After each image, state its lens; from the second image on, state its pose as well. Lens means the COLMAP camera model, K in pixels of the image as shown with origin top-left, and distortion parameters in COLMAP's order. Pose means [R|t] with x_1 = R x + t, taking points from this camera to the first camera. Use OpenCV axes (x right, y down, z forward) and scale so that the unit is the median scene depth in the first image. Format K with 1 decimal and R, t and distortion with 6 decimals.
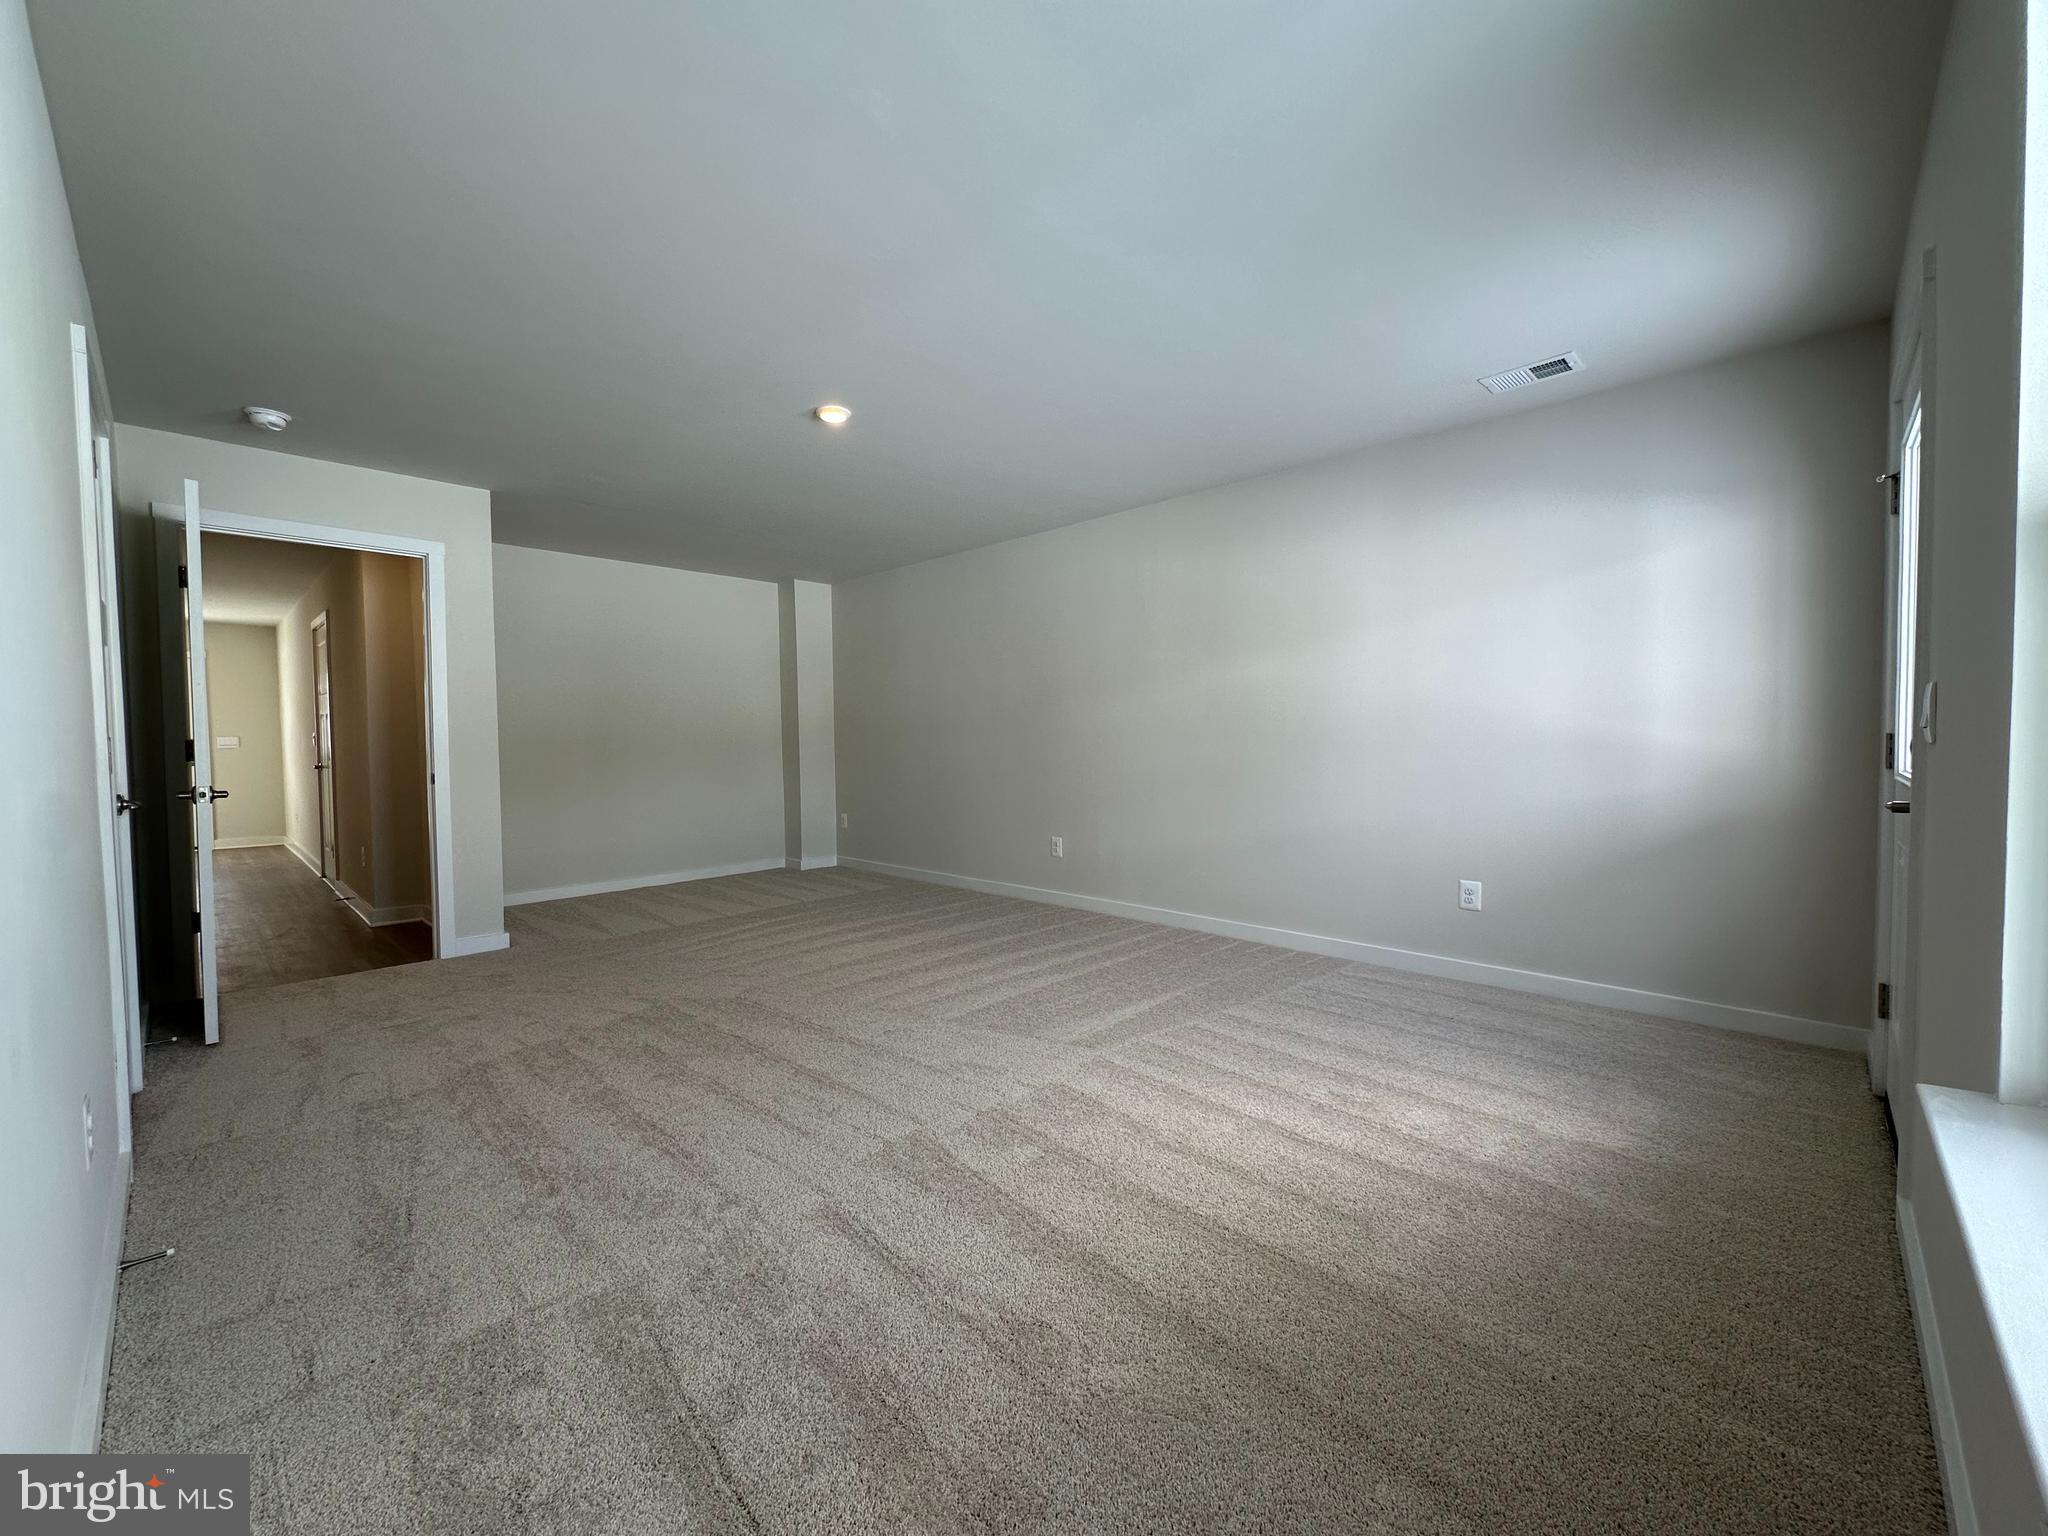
lens RADIAL K [[814.8, 0, 1028.3], [0, 814.8, 769.8], [0, 0, 1]] dist [-0.008478, 0.000826]
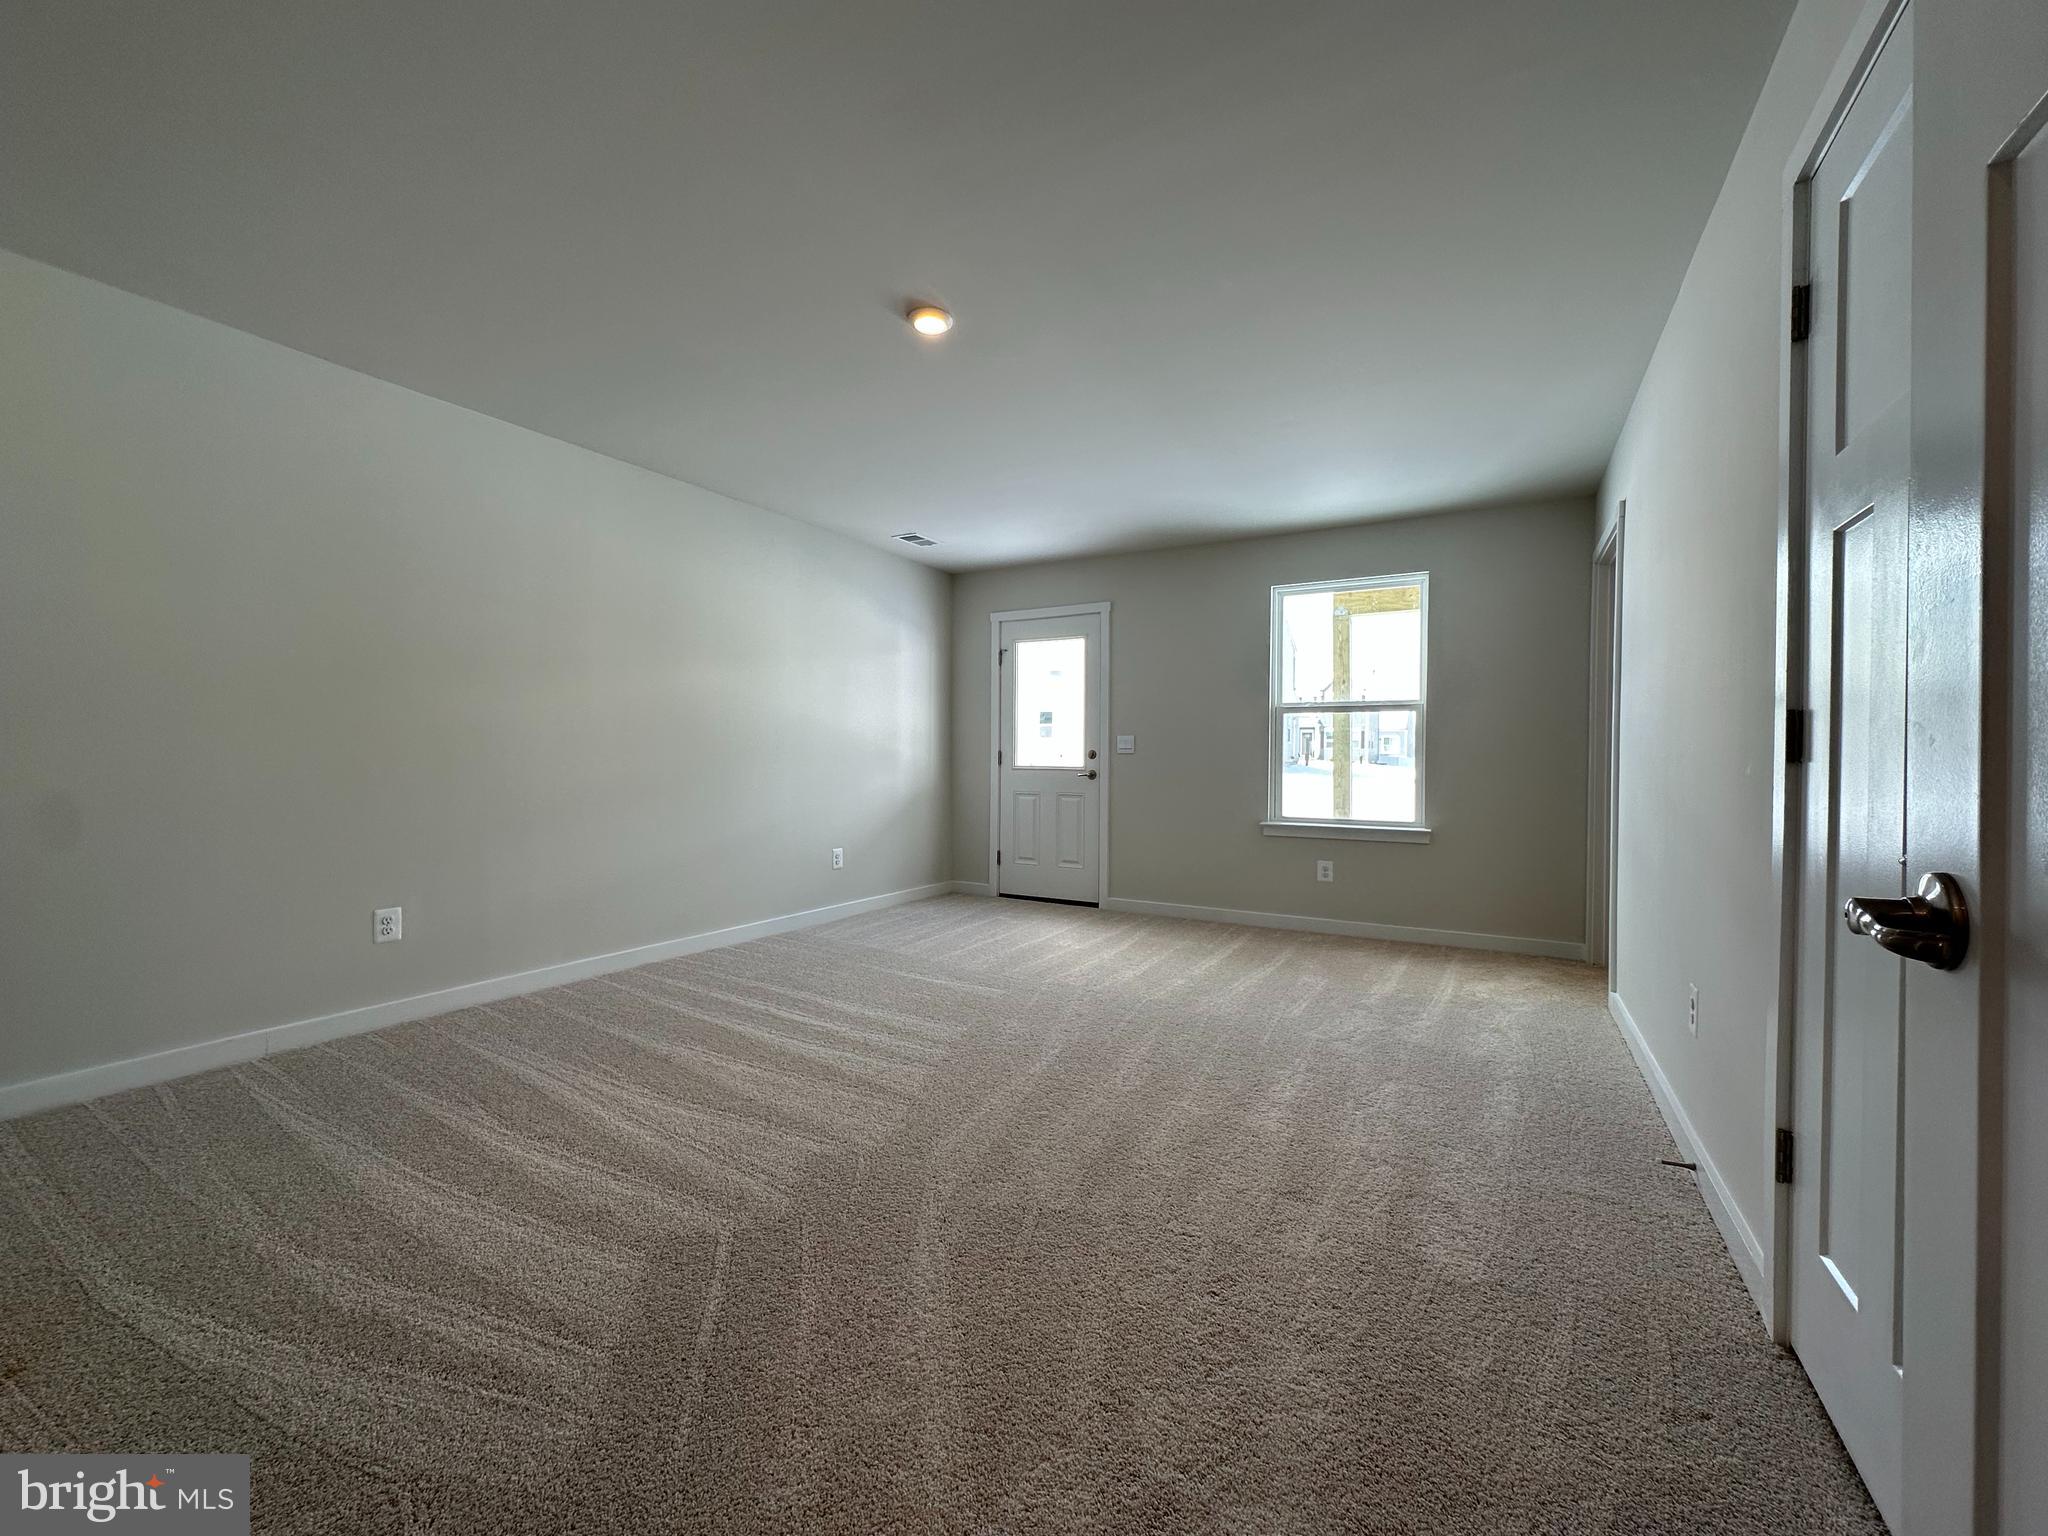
lens RADIAL K [[814.8, 0, 1024.8], [0, 814.8, 757.7], [0, 0, 1]] dist [-0.008478, 0.000826]
pose [[-0.246806, 0.005057, 0.969052, -0.815003], [0.030479, 0.999532, 0.002547, -0.015718], [-0.968585, 0.030164, -0.246845, 0.896769]]
